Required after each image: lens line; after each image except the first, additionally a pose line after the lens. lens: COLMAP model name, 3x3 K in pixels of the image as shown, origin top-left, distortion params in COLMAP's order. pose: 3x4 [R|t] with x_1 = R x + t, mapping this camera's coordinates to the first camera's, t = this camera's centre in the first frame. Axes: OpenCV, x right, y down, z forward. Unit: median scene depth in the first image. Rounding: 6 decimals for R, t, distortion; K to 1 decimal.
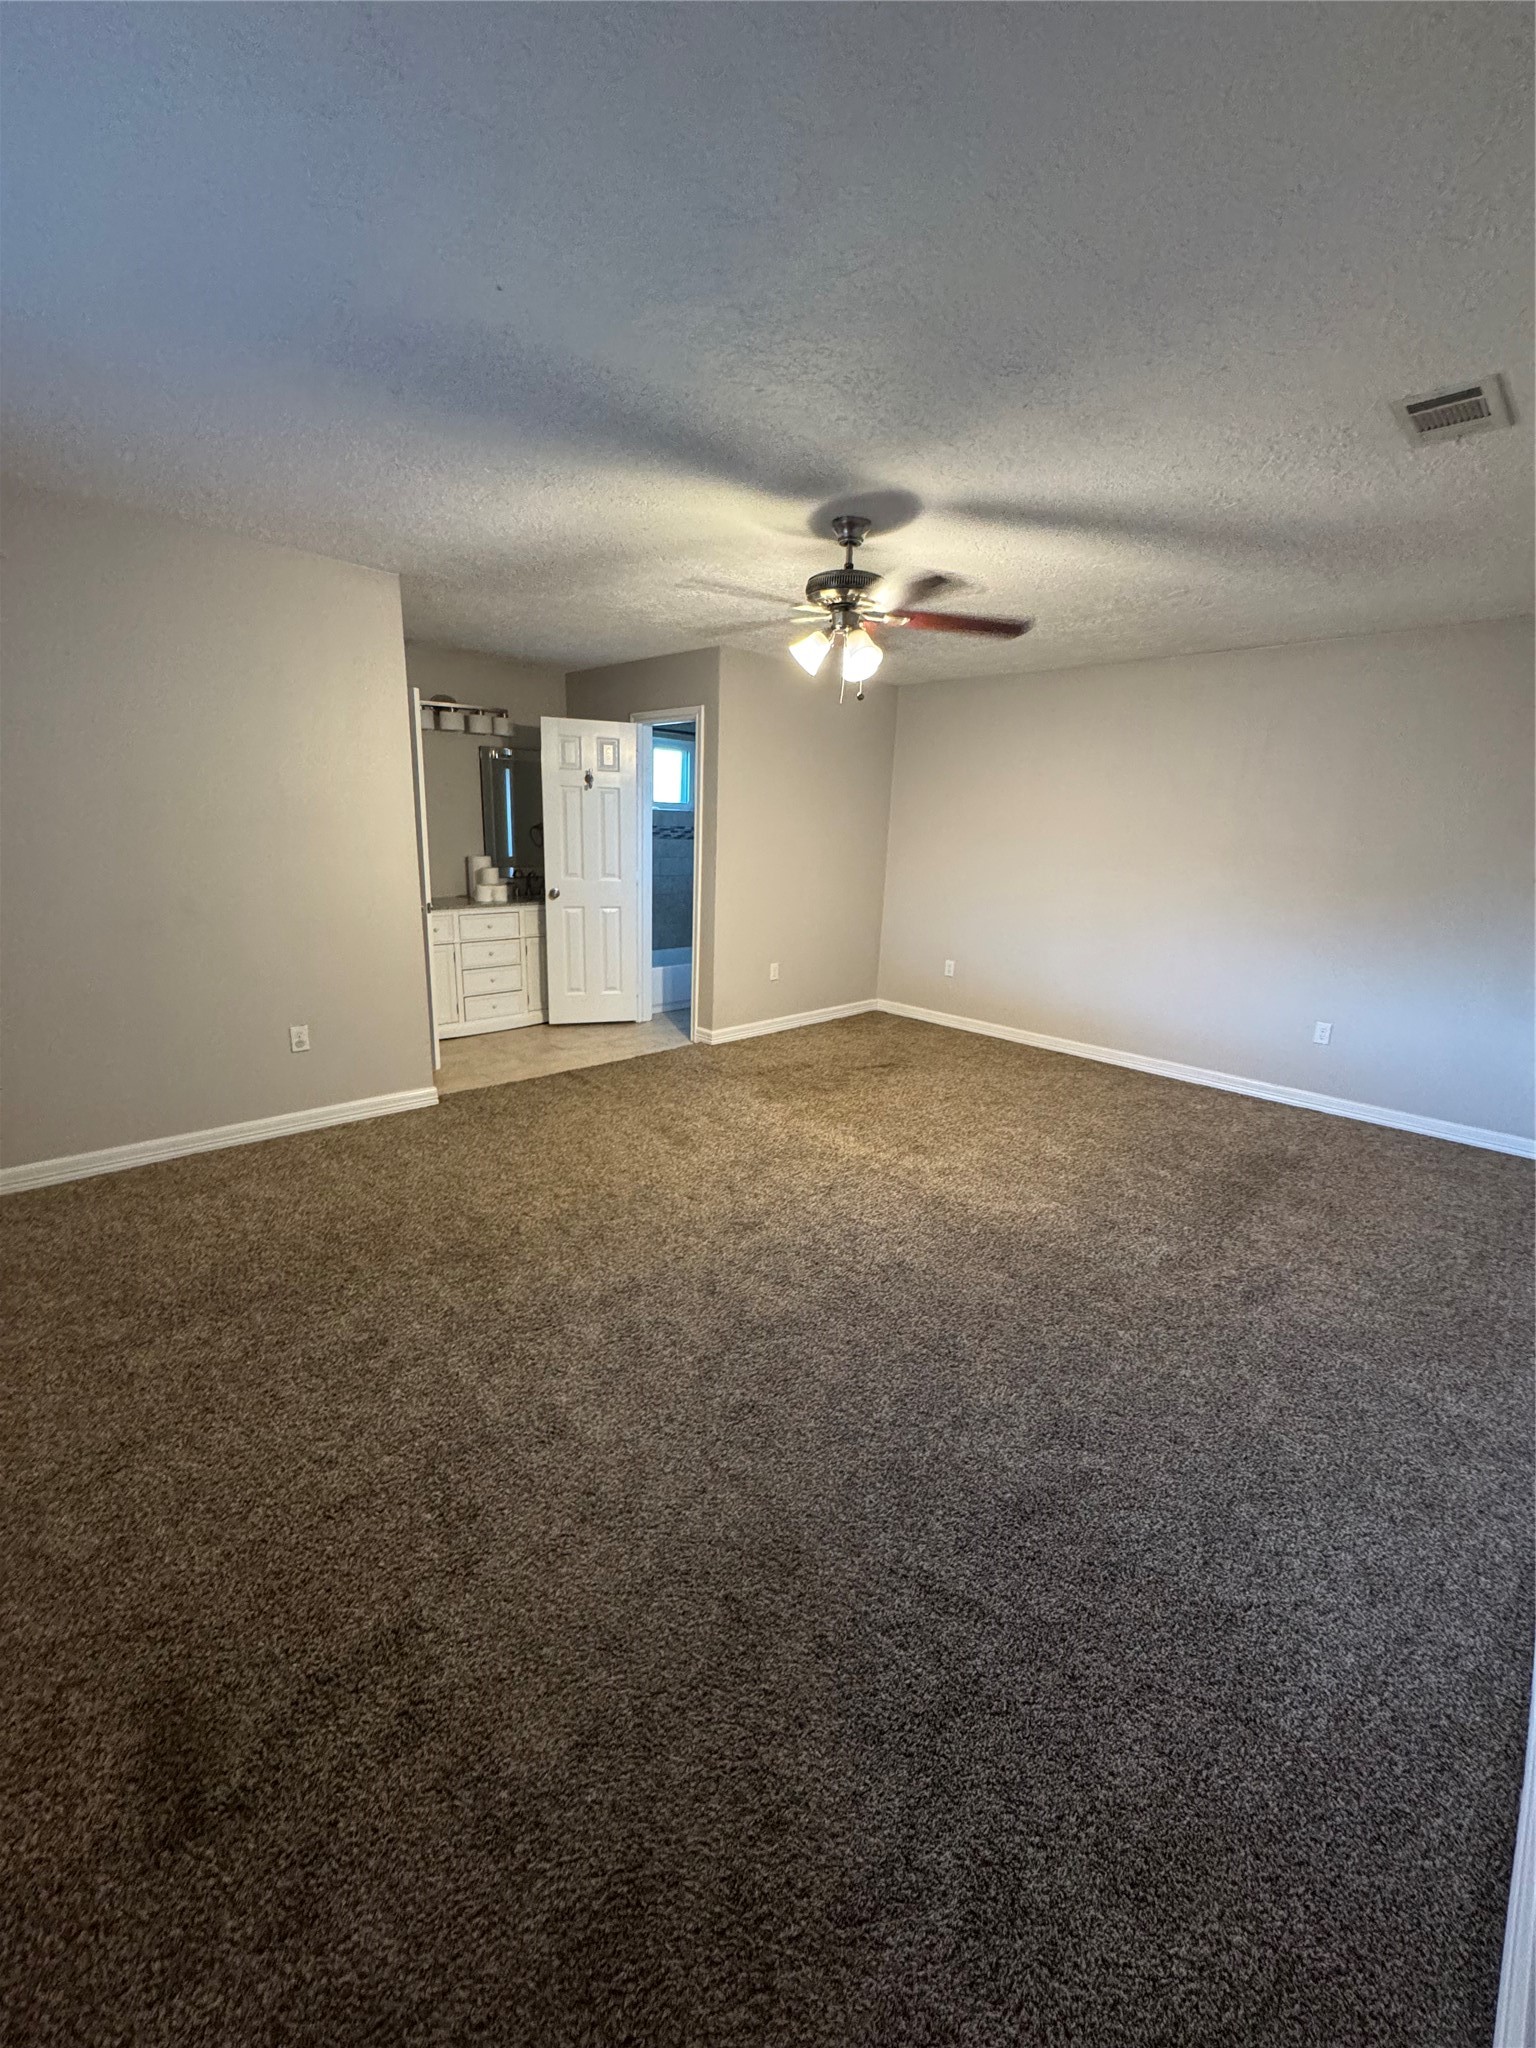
lens RADIAL K [[817.3, 0, 768.0], [0, 817.3, 1024.0], [0, 0, 1]] dist [-0.001504, 0.000590]
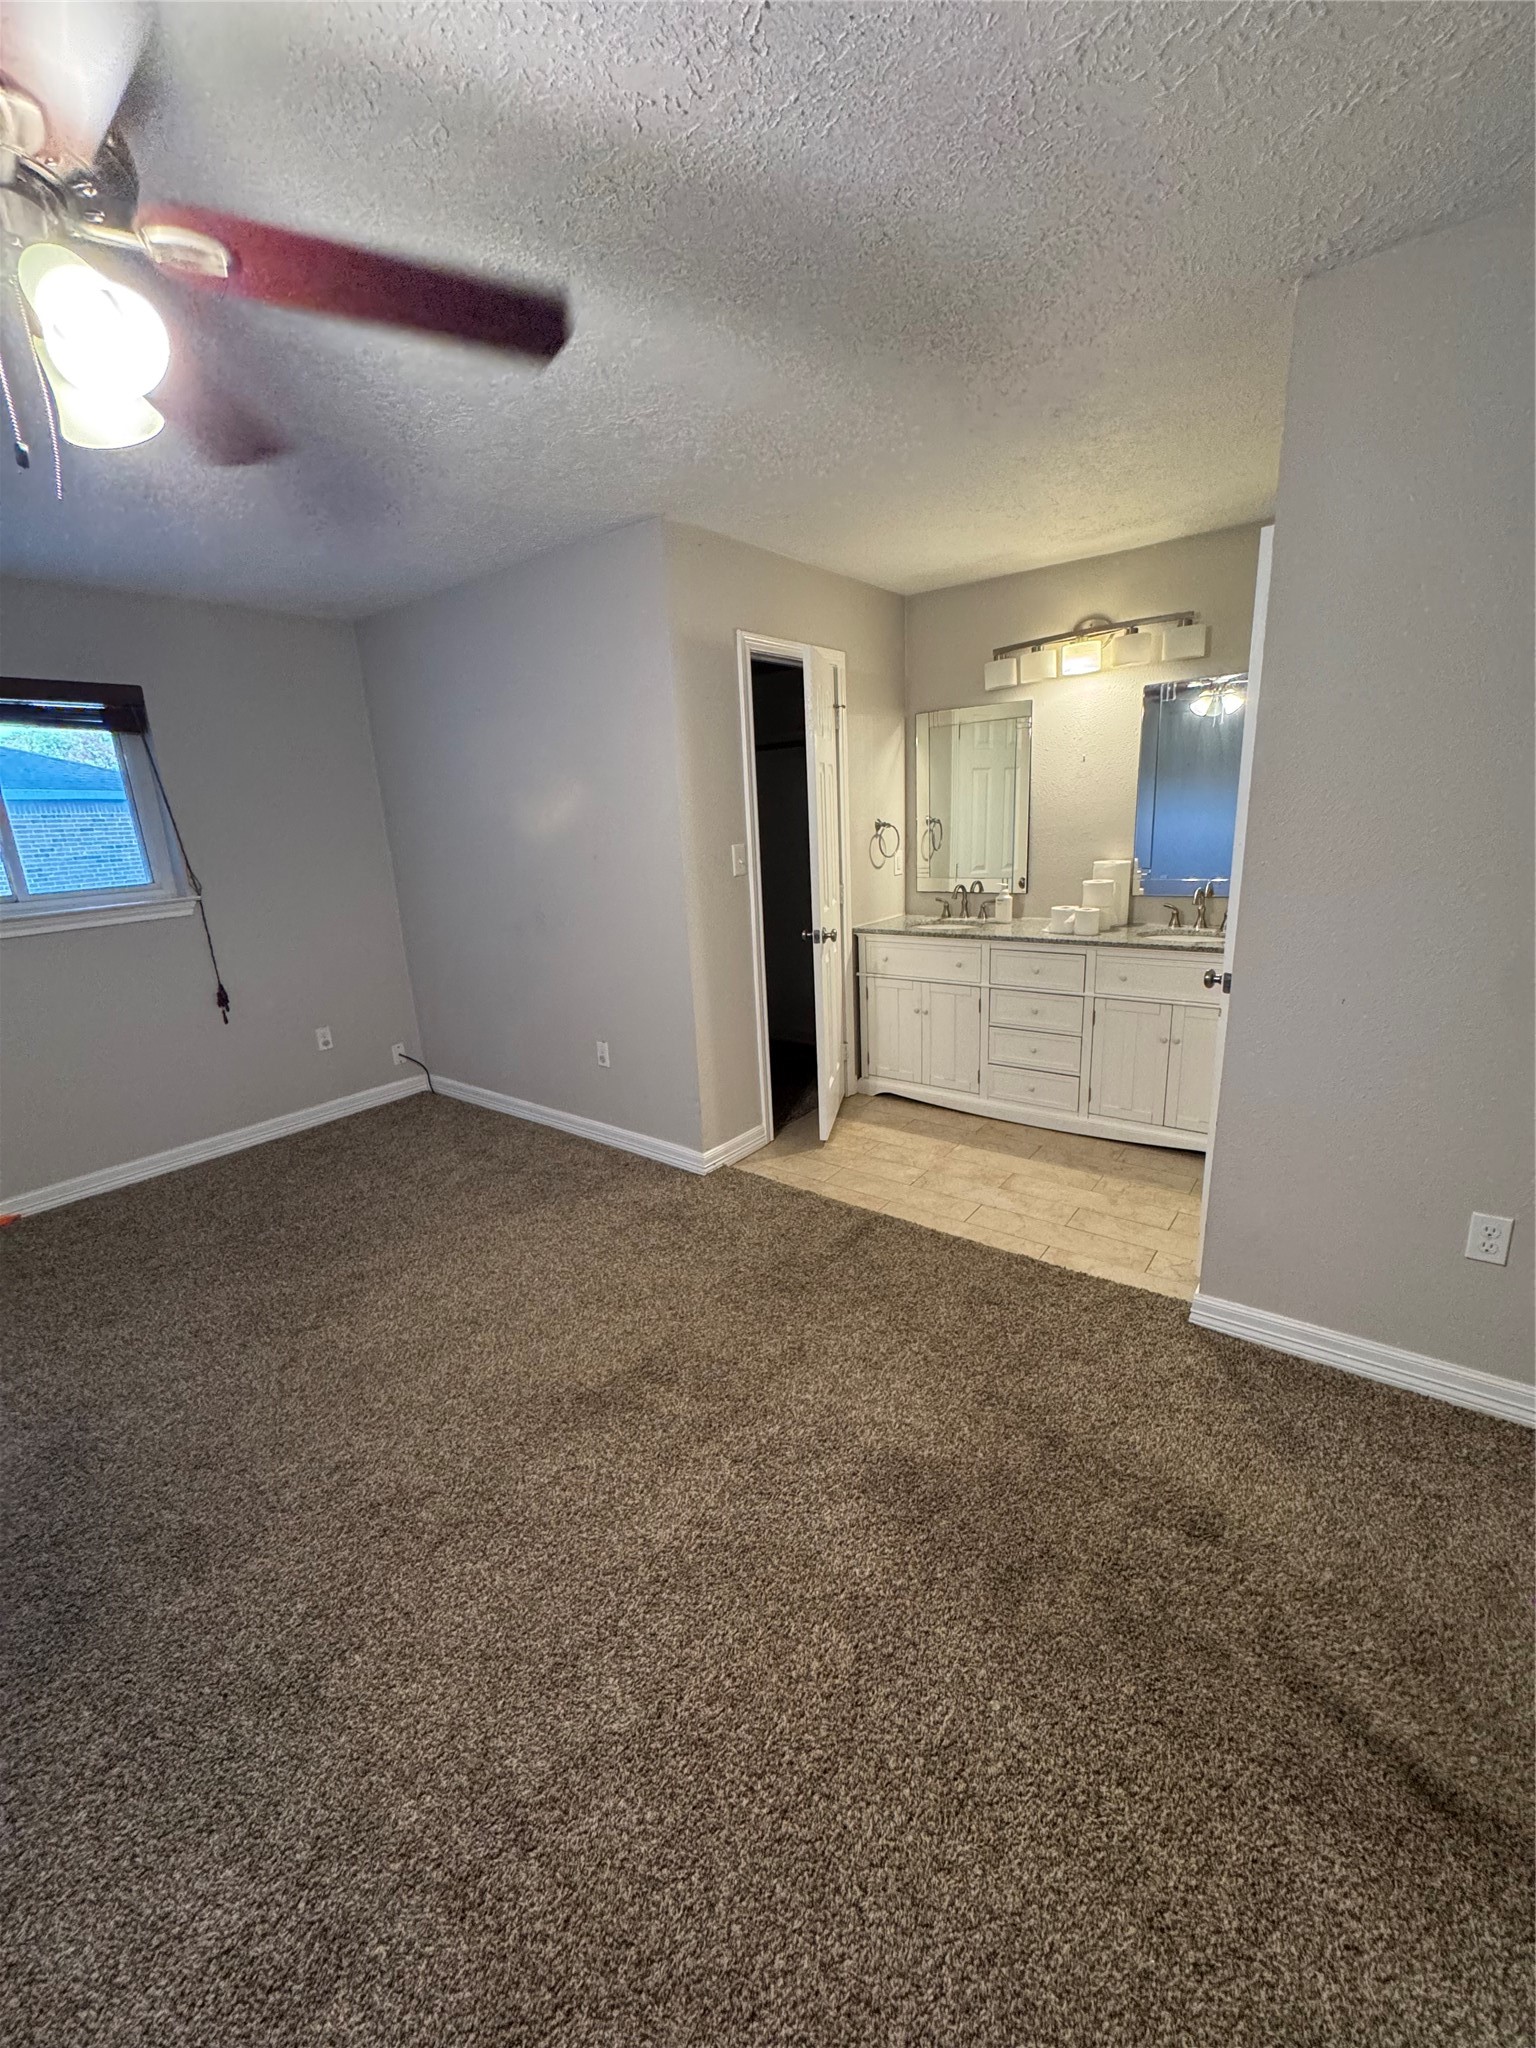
lens RADIAL K [[817.3, 0, 768.0], [0, 817.3, 1024.0], [0, 0, 1]] dist [-0.001504, 0.000590]
pose [[0.143674, 0.211534, -0.966753, 0.309978], [-0.185802, 0.965282, 0.183599, -0.180436], [0.972027, 0.153246, 0.177989, 0.770177]]
